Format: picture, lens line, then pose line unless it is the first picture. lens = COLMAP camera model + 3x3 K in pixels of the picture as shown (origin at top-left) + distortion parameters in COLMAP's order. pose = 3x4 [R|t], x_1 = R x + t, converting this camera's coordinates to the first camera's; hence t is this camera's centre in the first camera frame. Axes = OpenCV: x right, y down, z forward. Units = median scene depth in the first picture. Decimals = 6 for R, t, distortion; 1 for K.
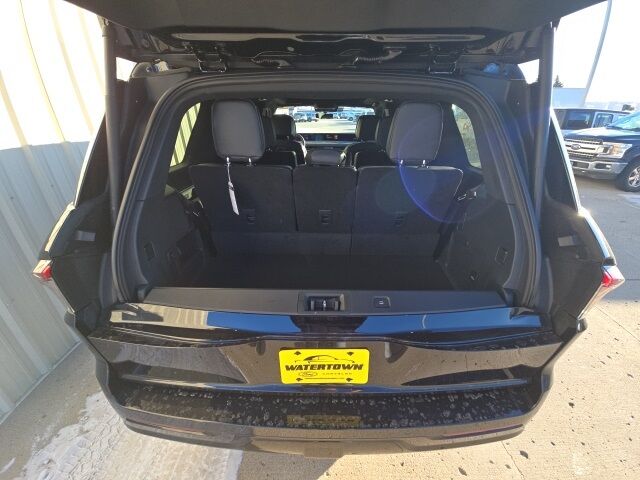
lens RADIAL K [[255.5, 0, 322.6], [0, 255.5, 239.5], [0, 0, 1]] dist [-0.002197, -0.001804]
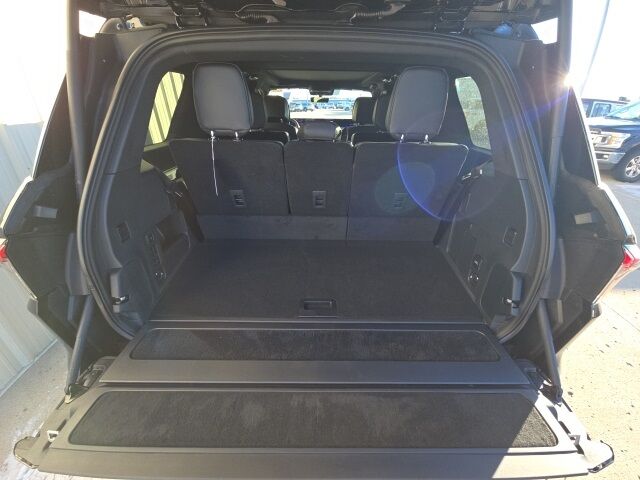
lens RADIAL K [[255.5, 0, 322.4], [0, 255.5, 239.1], [0, 0, 1]] dist [-0.002197, -0.001804]
pose [[0.999882, 0.000924, 0.015332, 0.010535], [-0.001362, 0.999589, 0.028618, 0.046280], [-0.015300, -0.028635, 0.999473, 0.091167]]
